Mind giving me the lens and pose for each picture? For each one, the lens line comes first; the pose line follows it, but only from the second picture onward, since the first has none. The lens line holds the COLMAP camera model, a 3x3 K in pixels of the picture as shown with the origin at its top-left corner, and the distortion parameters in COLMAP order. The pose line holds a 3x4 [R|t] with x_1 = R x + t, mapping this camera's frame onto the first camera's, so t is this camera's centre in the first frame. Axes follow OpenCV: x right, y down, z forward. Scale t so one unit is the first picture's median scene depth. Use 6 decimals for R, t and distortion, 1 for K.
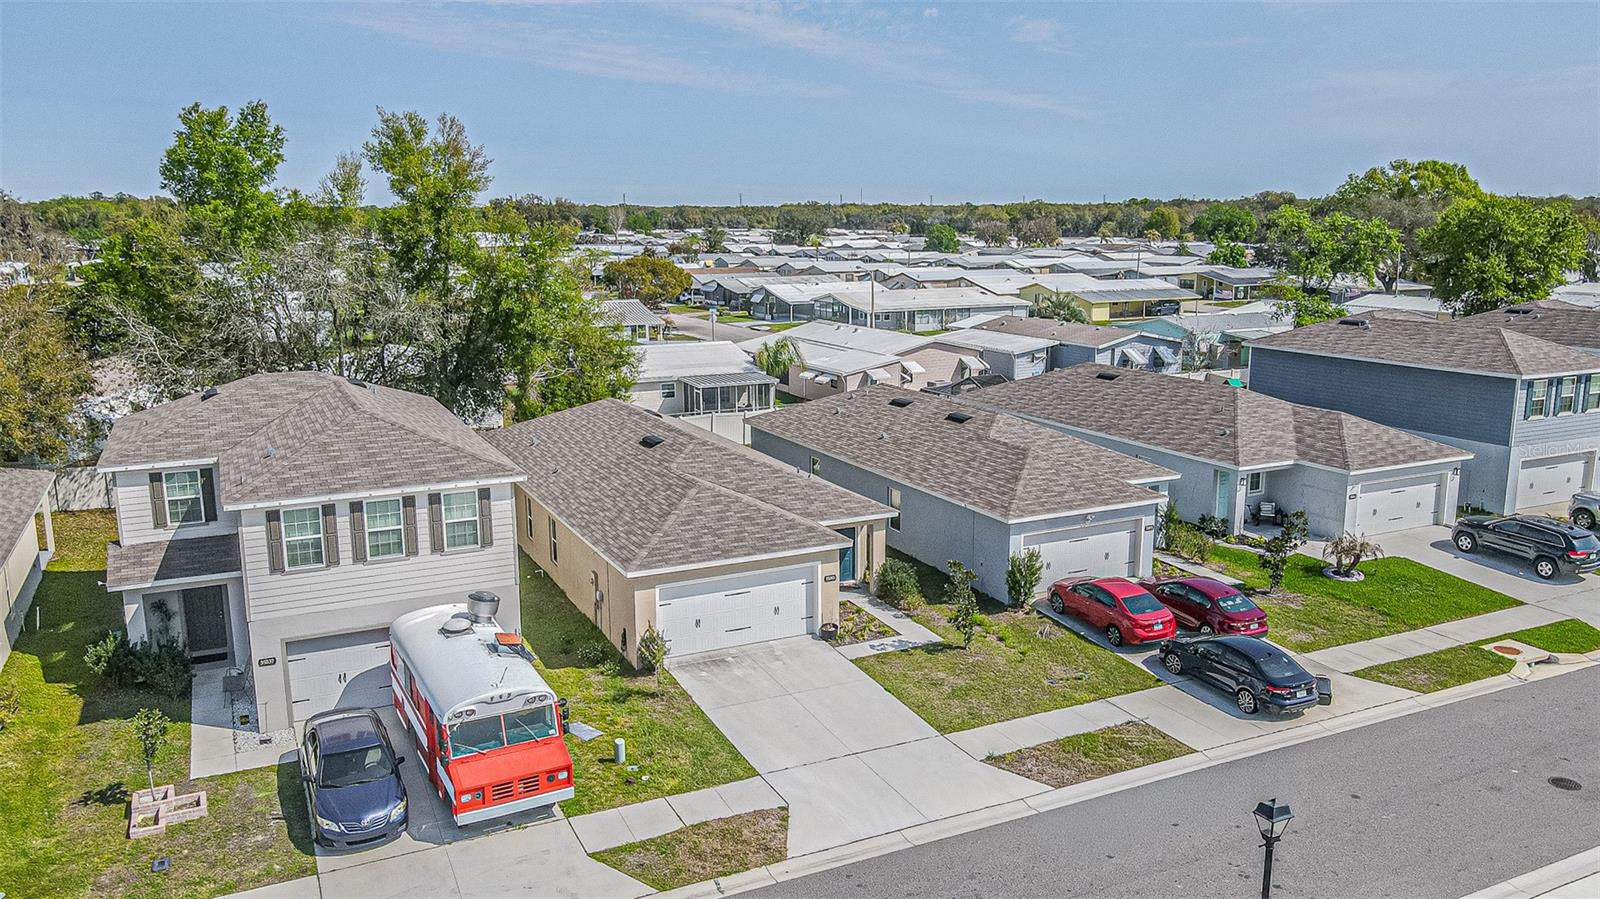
lens RADIAL K [[1193.0, 0, 800.0], [0, 1193.0, 449.5], [0, 0, 1]] dist [-0.001559, 0.003364]
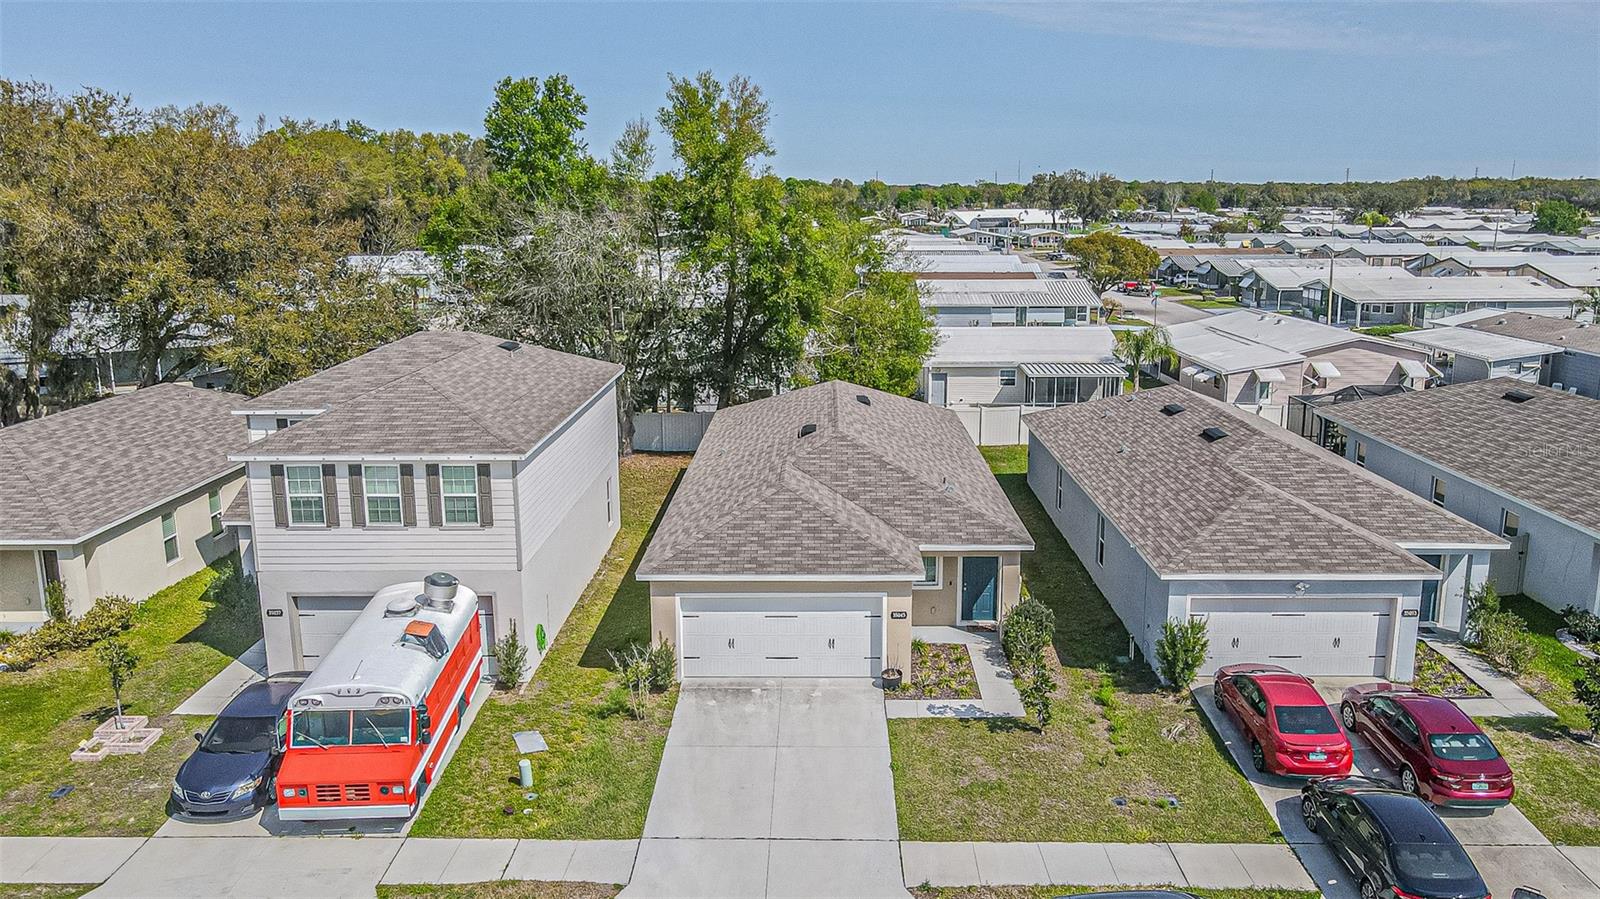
lens RADIAL K [[1200.8, 0, 804.2], [0, 1200.8, 455.1], [0, 0, 1]] dist [-0.004152, 0.040139]
pose [[0.891662, 0.095569, -0.442500, 0.326860], [-0.086480, 0.995421, 0.040725, -0.029932], [0.444366, 0.001955, 0.895843, 0.235112]]
